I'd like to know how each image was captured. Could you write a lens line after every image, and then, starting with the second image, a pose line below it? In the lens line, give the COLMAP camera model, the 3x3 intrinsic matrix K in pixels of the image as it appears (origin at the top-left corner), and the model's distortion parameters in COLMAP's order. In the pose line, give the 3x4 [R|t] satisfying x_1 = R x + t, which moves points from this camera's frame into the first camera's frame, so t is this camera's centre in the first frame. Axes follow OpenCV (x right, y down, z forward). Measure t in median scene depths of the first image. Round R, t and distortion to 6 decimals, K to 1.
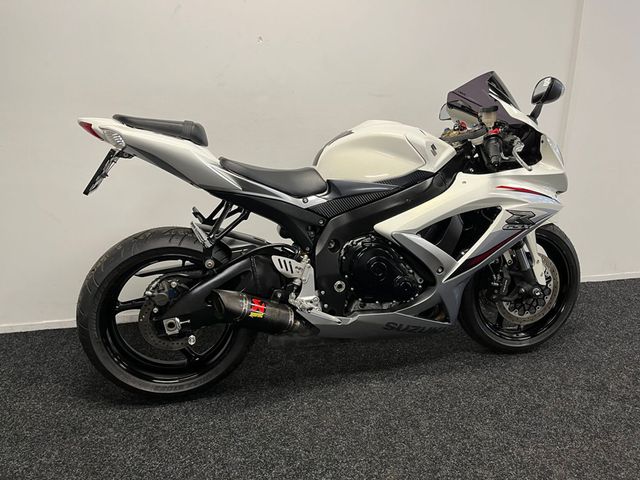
lens RADIAL K [[487.7, 0, 322.3], [0, 487.7, 239.1], [0, 0, 1]] dist [0.079870, -0.112027]
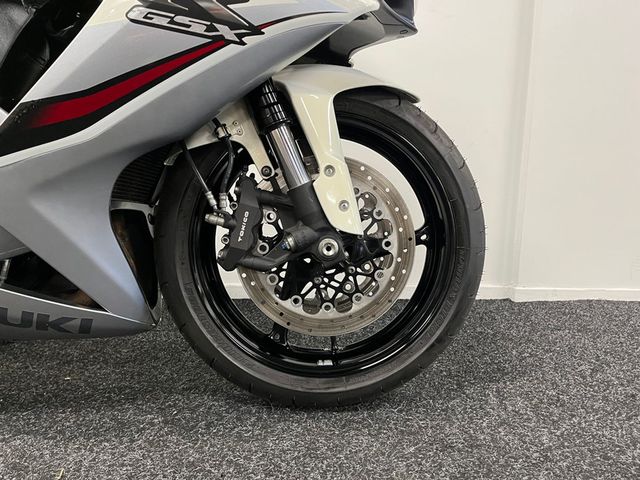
lens RADIAL K [[487.7, 0, 324.6], [0, 487.7, 238.6], [0, 0, 1]] dist [0.079870, -0.112027]
pose [[0.981355, 0.041798, -0.187603, 0.578092], [-0.063069, 0.992051, -0.108889, 0.162797], [0.181560, 0.118691, 0.976191, 0.708167]]
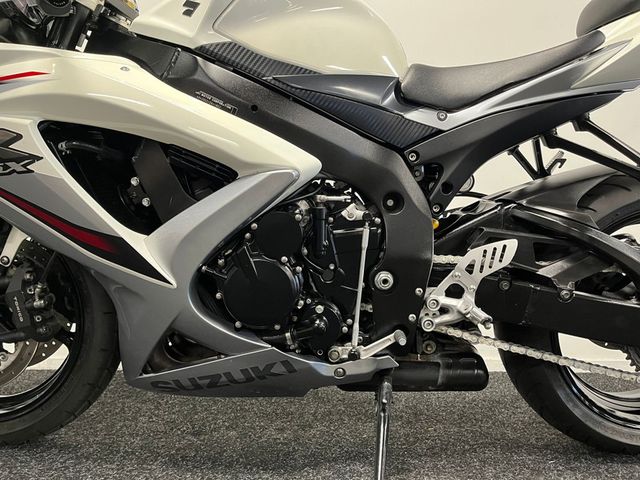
lens RADIAL K [[487.7, 0, 322.8], [0, 487.7, 234.8], [0, 0, 1]] dist [0.079870, -0.112027]
pose [[0.978930, 0.005697, -0.204118, 0.178433], [-0.063627, 0.958355, -0.278403, 0.214576], [0.194032, 0.285524, 0.938524, 0.503823]]
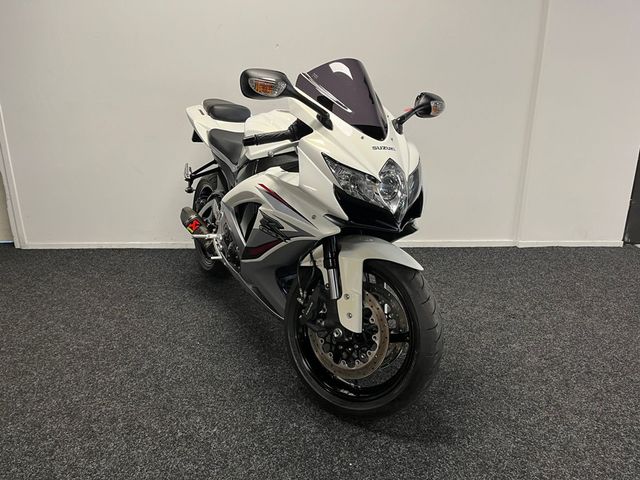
lens RADIAL K [[487.7, 0, 317.7], [0, 487.7, 243.2], [0, 0, 1]] dist [0.079870, -0.112027]
pose [[0.976563, 0.059269, -0.206912, 0.377456], [-0.053327, 0.997992, 0.034183, 0.116465], [0.208522, -0.022348, 0.977762, -0.424230]]
